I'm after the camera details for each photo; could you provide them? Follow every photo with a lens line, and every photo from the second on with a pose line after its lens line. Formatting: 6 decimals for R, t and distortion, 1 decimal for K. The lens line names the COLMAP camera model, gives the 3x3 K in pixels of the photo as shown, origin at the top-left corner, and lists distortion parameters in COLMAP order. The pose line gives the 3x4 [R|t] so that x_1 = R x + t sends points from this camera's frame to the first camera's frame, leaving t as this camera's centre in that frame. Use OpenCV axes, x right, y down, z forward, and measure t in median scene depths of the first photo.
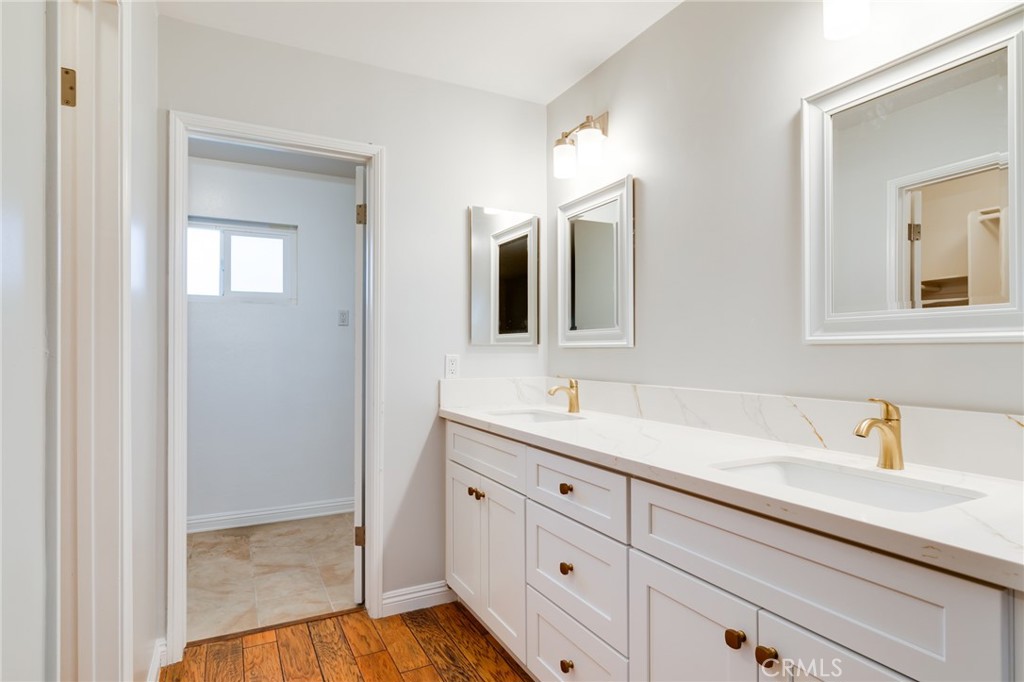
lens RADIAL K [[552.5, 0, 513.4], [0, 552.5, 347.7], [0, 0, 1]] dist [-0.005957, 0.000719]
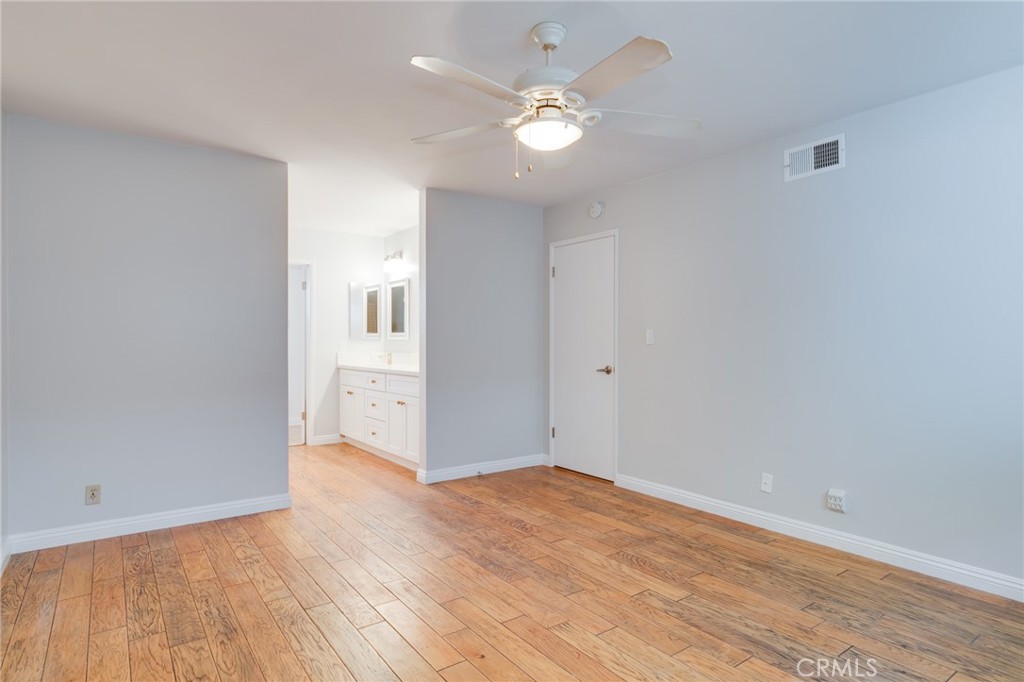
lens RADIAL K [[552.5, 0, 510.1], [0, 552.5, 343.5], [0, 0, 1]] dist [-0.005957, 0.000719]
pose [[0.989017, -0.001454, 0.147795, 0.271026], [0.000279, 0.999968, 0.007967, -0.003668], [-0.147802, -0.007839, 0.988986, -1.587499]]
